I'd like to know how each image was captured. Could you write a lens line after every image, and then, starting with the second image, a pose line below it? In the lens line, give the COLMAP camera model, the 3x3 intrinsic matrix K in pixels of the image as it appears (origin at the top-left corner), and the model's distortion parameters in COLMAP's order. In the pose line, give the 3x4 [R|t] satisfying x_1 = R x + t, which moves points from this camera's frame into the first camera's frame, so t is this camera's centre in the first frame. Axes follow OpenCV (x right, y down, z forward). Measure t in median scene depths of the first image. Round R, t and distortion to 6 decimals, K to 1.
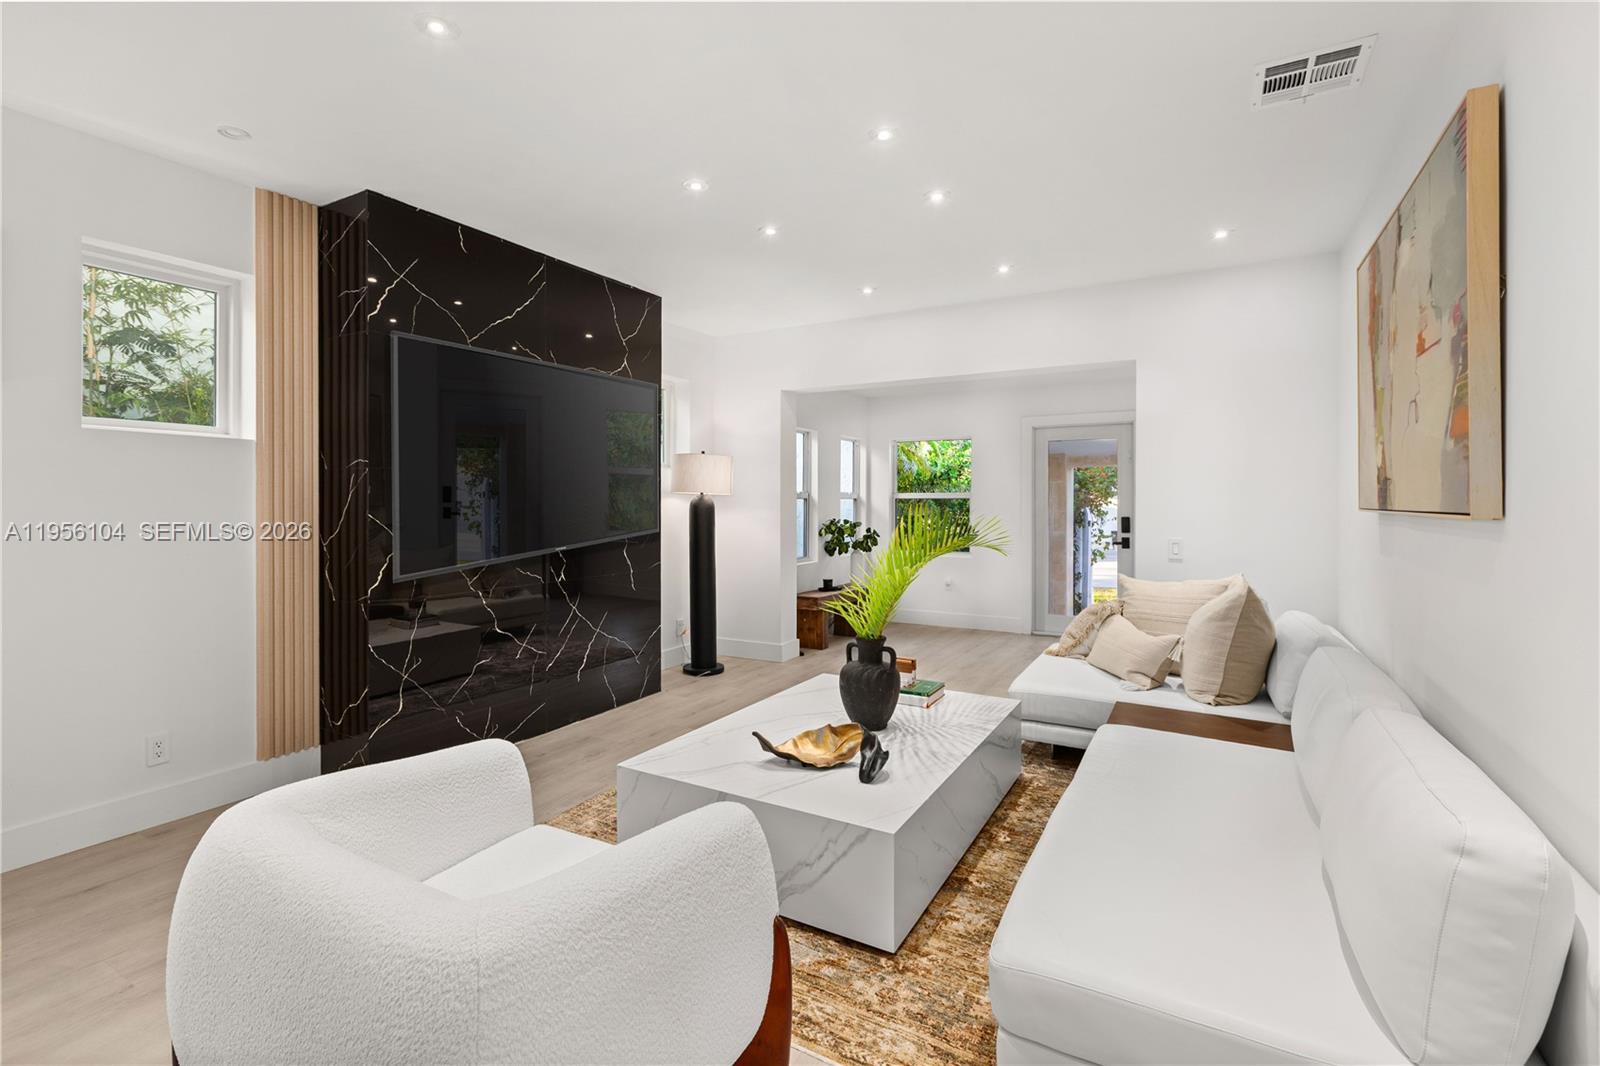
lens RADIAL K [[718.5, 0, 800.0], [0, 718.5, 533.0], [0, 0, 1]] dist [-0.001882, -0.000545]
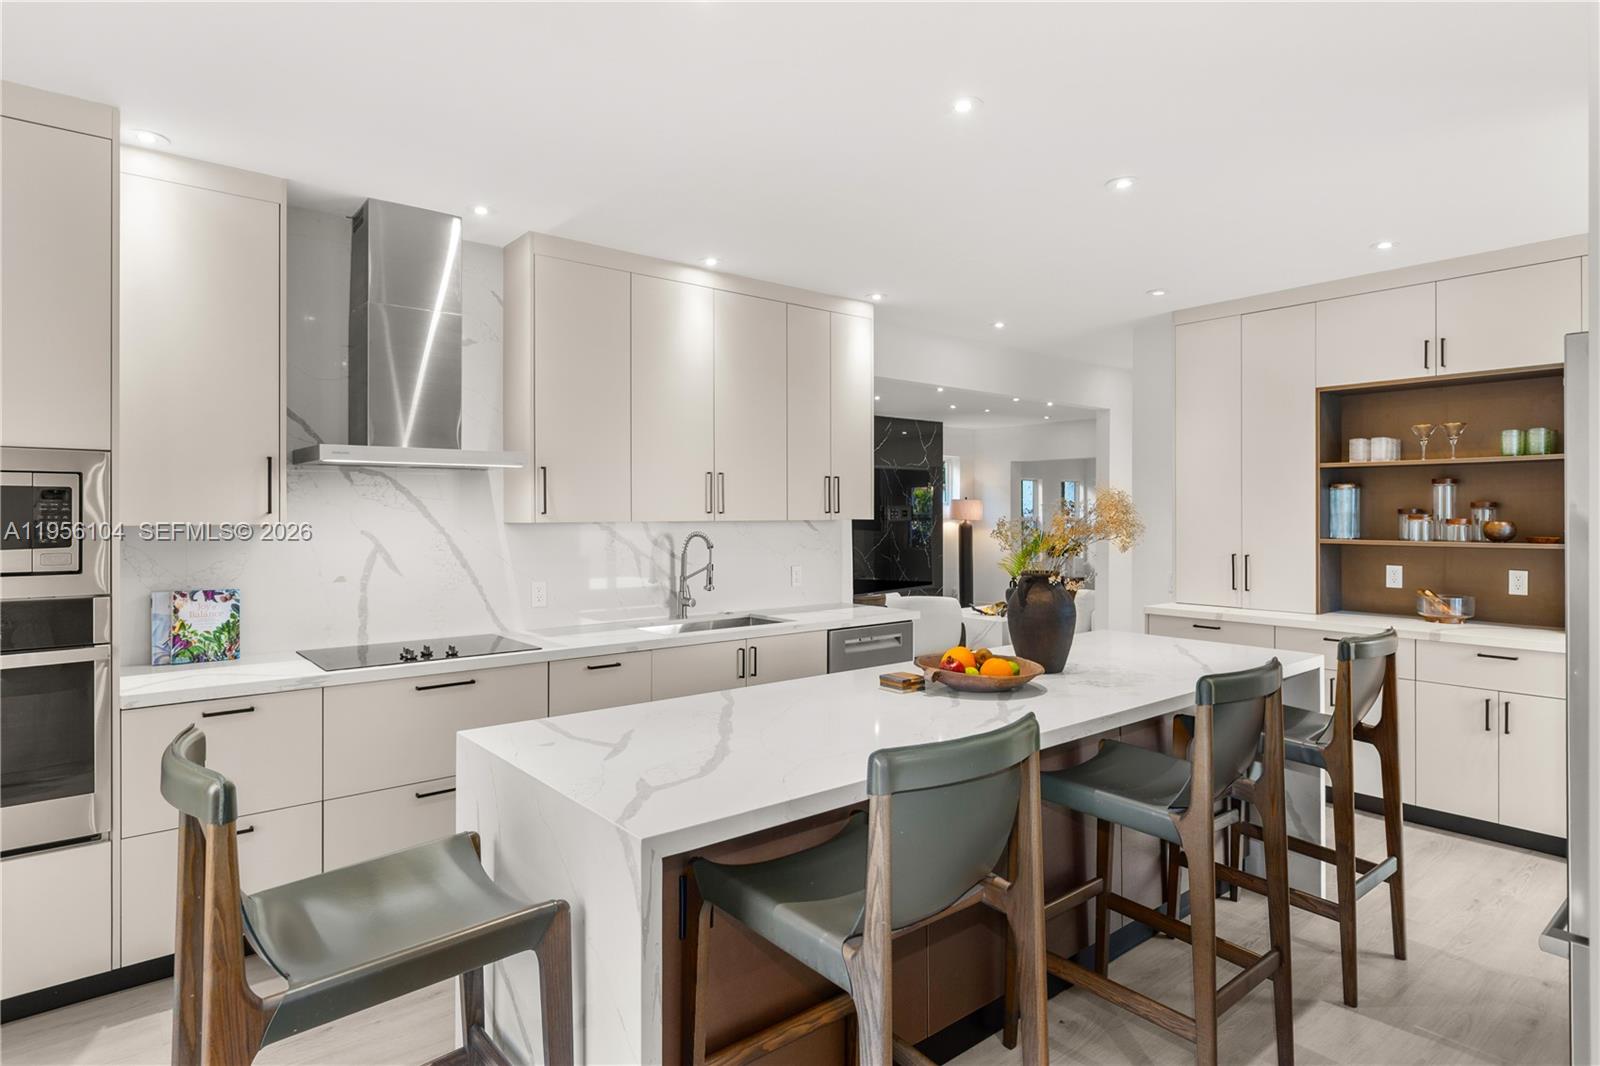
lens RADIAL K [[869.3, 0, 795.9], [0, 869.3, 522.6], [0, 0, 1]] dist [-0.023926, 0.000312]
pose [[0.928078, -0.024992, -0.371546, 0.283232], [0.009746, 0.999034, -0.042856, 0.039978], [0.372258, 0.036153, 0.927425, -1.210106]]
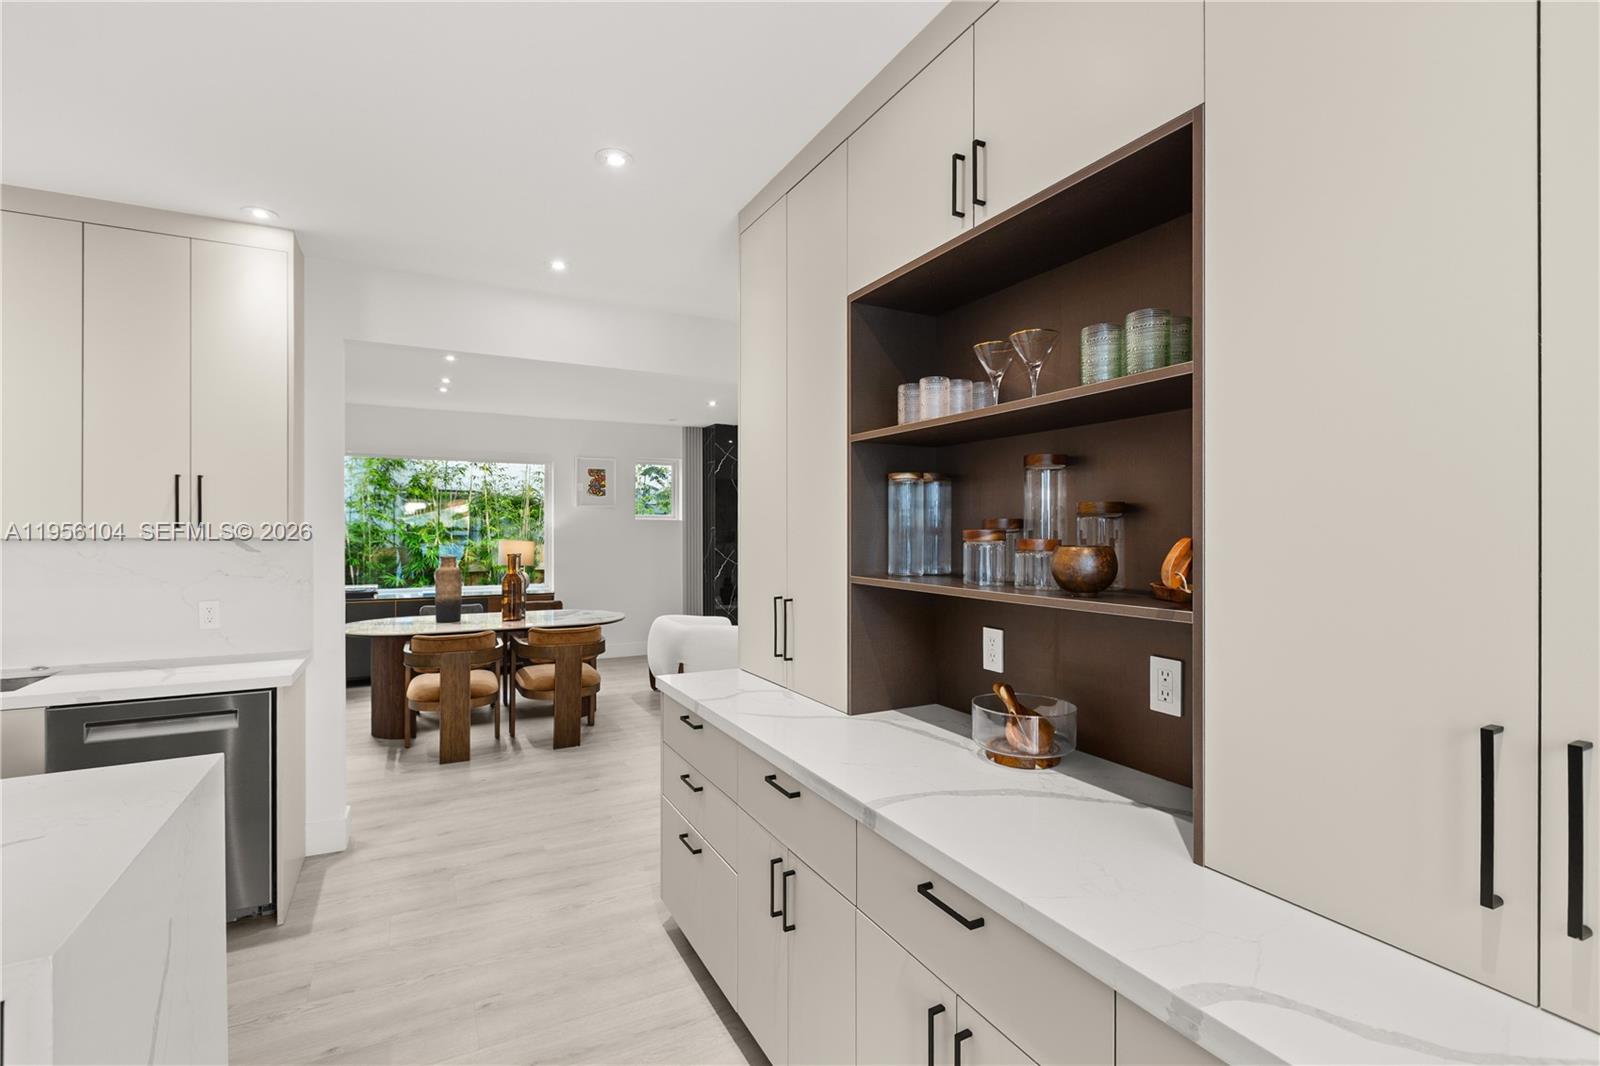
lens RADIAL K [[718.5, 0, 800.0], [0, 718.5, 533.0], [0, 0, 1]] dist [-0.001882, -0.000545]
pose [[0.846180, -0.025097, -0.532306, 0.609366], [0.001948, 0.999029, -0.044005, 0.020045], [0.532894, 0.036199, 0.845407, -0.602330]]
